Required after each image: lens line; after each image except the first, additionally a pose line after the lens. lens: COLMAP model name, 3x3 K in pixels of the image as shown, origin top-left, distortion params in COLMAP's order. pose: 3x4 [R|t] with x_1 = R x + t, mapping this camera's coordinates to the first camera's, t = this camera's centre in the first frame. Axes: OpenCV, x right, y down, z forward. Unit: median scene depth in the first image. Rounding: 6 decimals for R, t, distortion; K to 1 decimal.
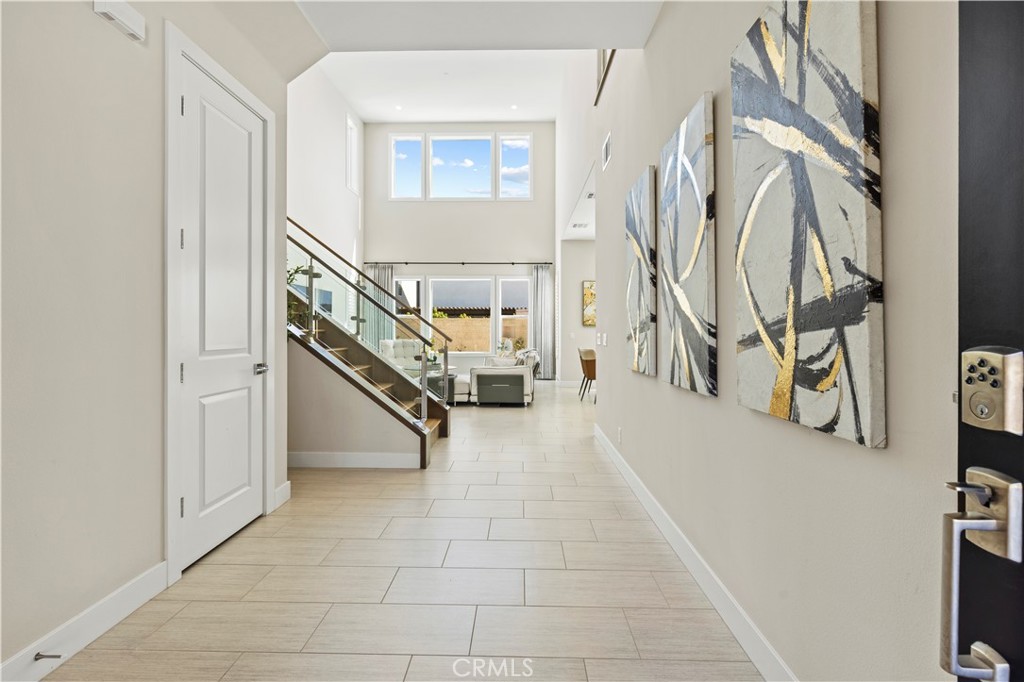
lens RADIAL K [[467.3, 0, 527.2], [0, 467.3, 326.7], [0, 0, 1]] dist [0.006319, -0.001514]
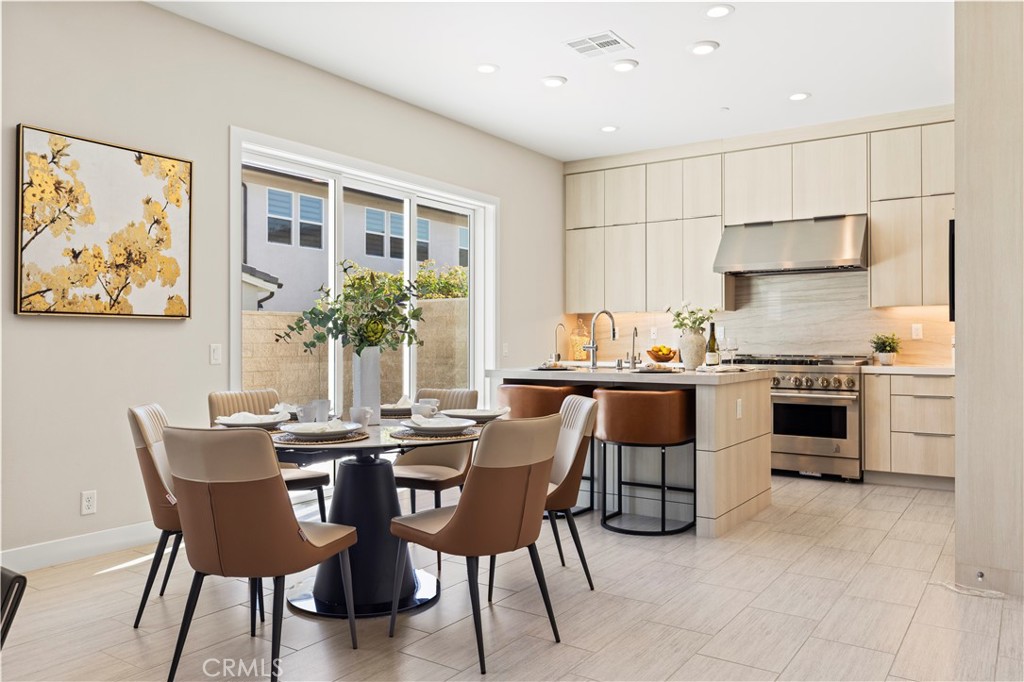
lens RADIAL K [[758.4, 0, 518.2], [0, 758.4, 337.0], [0, 0, 1]] dist [-0.004968, 0.009063]
pose [[0.562405, 0.006141, 0.826839, -0.055134], [-0.002818, 0.999981, -0.005510, 0.011223], [-0.826857, 0.000769, 0.562412, 0.574025]]
